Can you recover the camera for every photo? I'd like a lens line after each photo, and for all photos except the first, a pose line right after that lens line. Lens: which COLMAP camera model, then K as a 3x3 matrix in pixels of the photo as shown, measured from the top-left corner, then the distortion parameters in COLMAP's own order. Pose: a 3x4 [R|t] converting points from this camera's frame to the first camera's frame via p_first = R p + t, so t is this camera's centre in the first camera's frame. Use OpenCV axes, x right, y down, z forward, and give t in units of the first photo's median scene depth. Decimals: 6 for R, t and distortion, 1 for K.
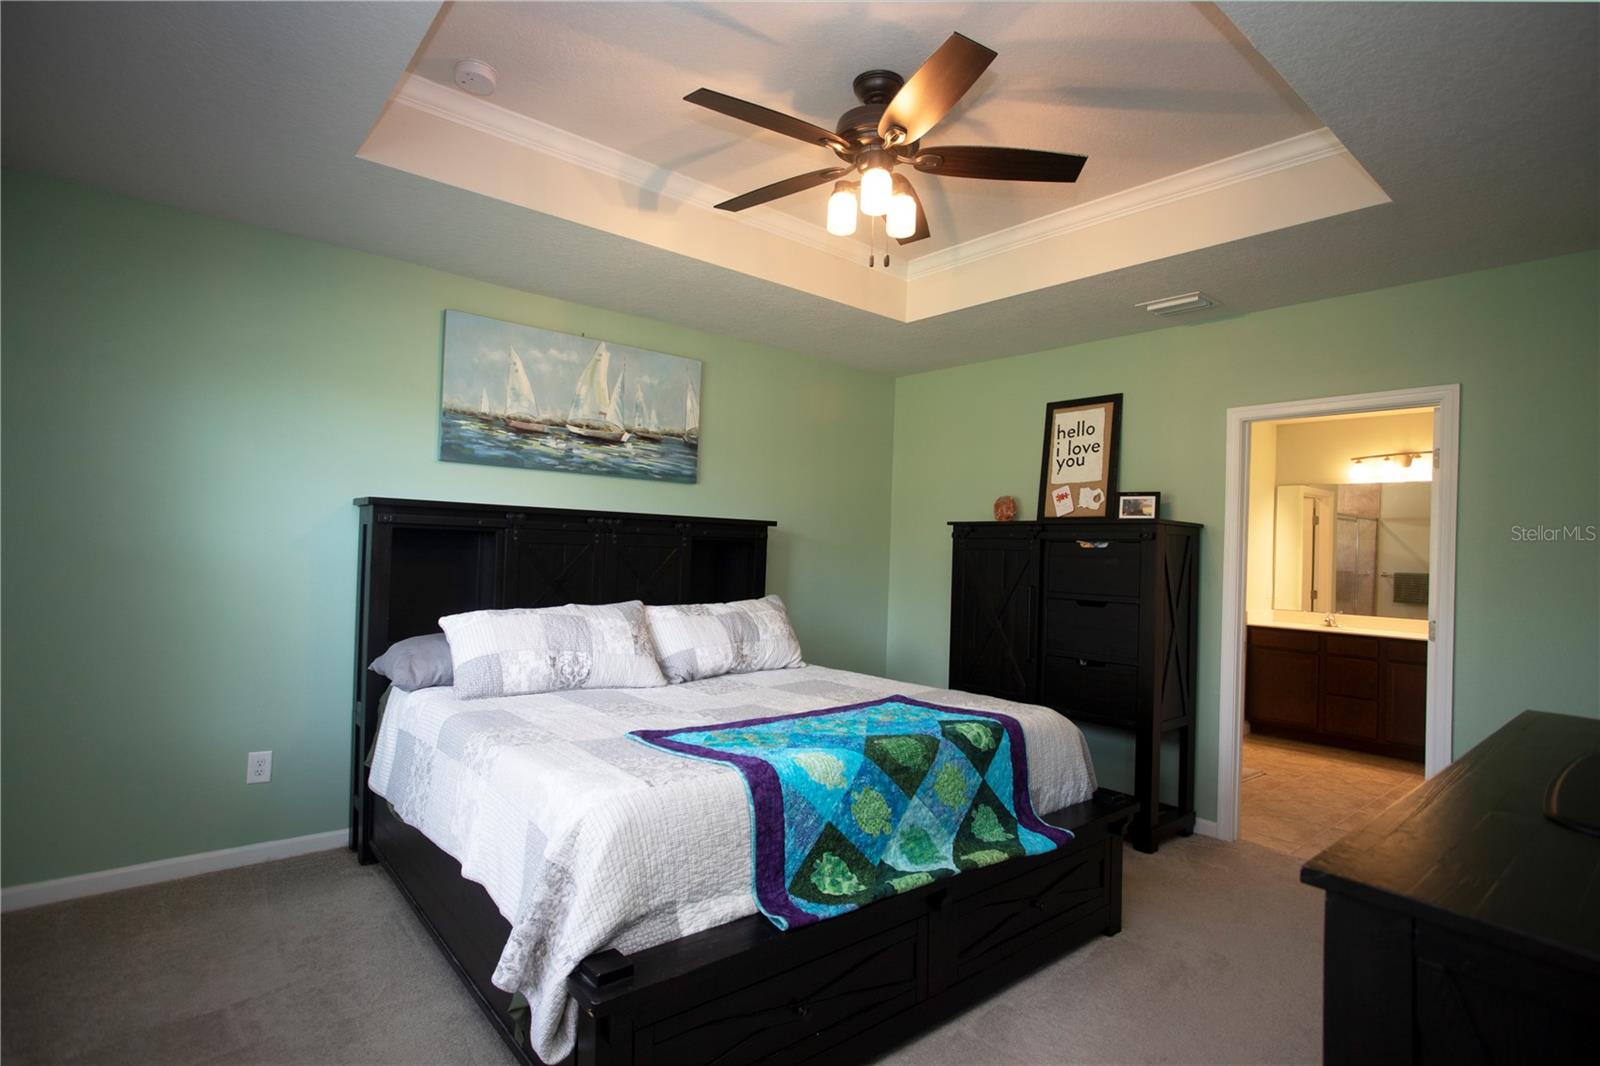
lens RADIAL K [[786.4, 0, 783.4], [0, 786.4, 536.5], [0, 0, 1]] dist [-0.047128, 0.015230]
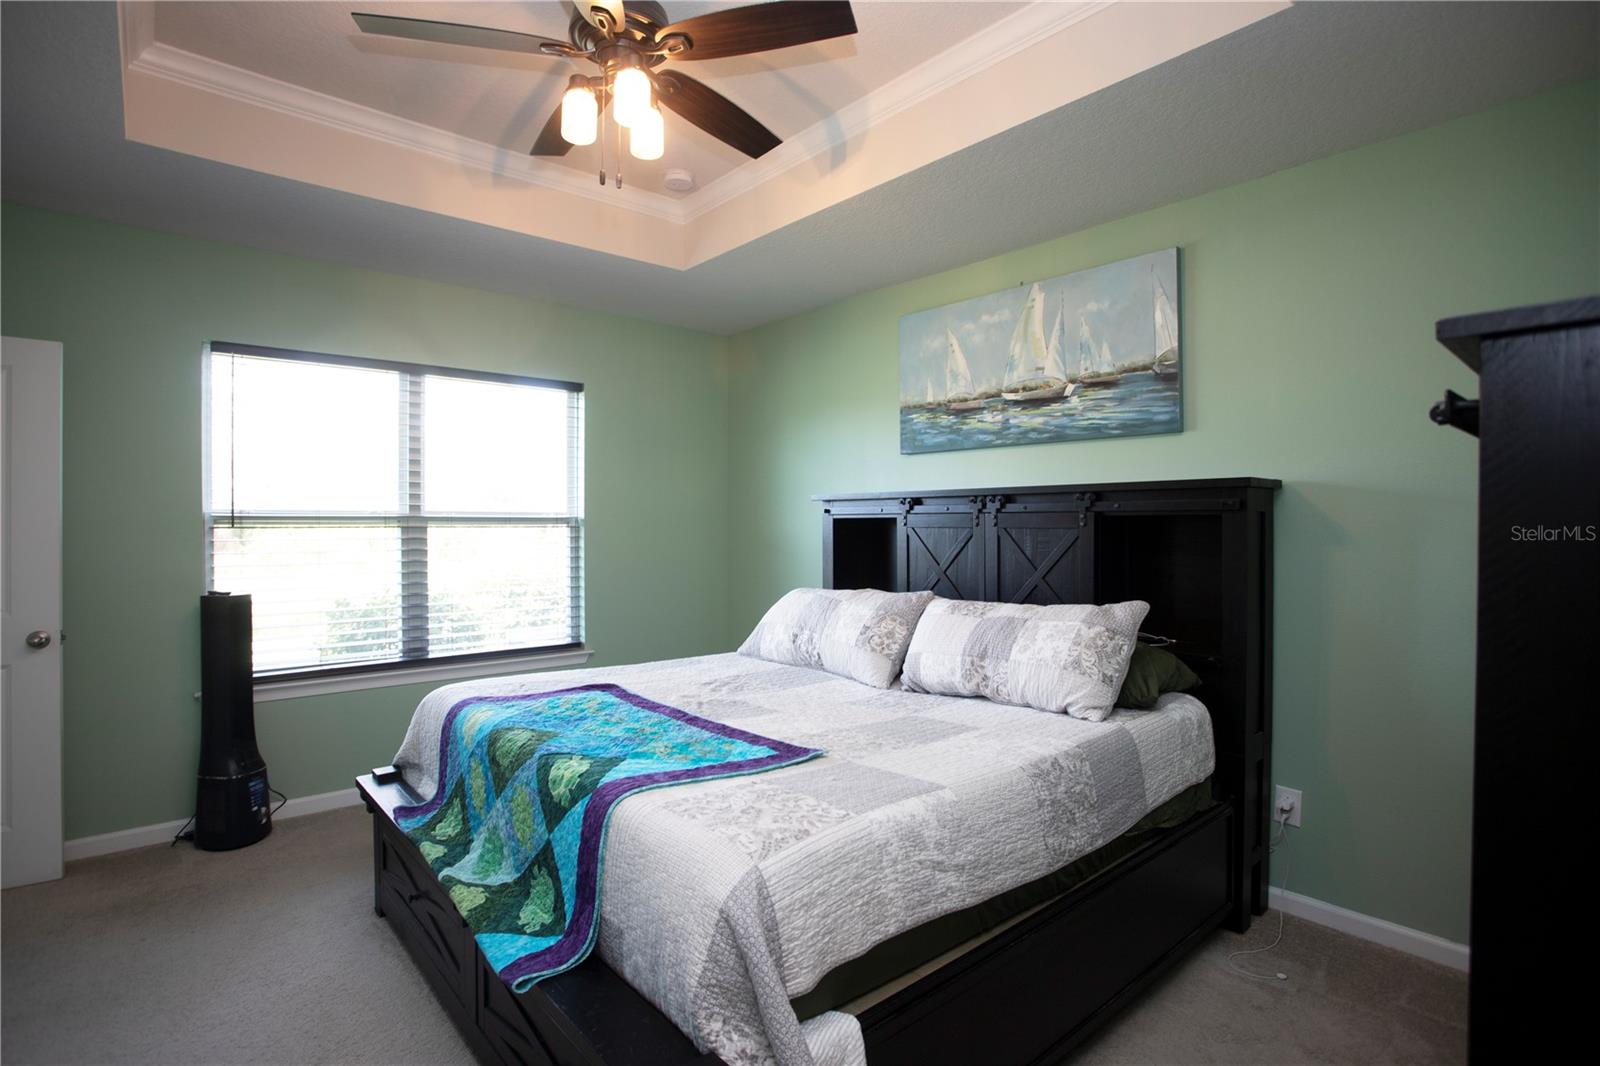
lens RADIAL K [[786.4, 0, 790.3], [0, 786.4, 532.2], [0, 0, 1]] dist [-0.047128, 0.015230]
pose [[0.041034, -0.021832, -0.998919, 0.591030], [0.019294, 0.999592, -0.021054, 0.028319], [0.998971, -0.018409, 0.041438, 0.715367]]
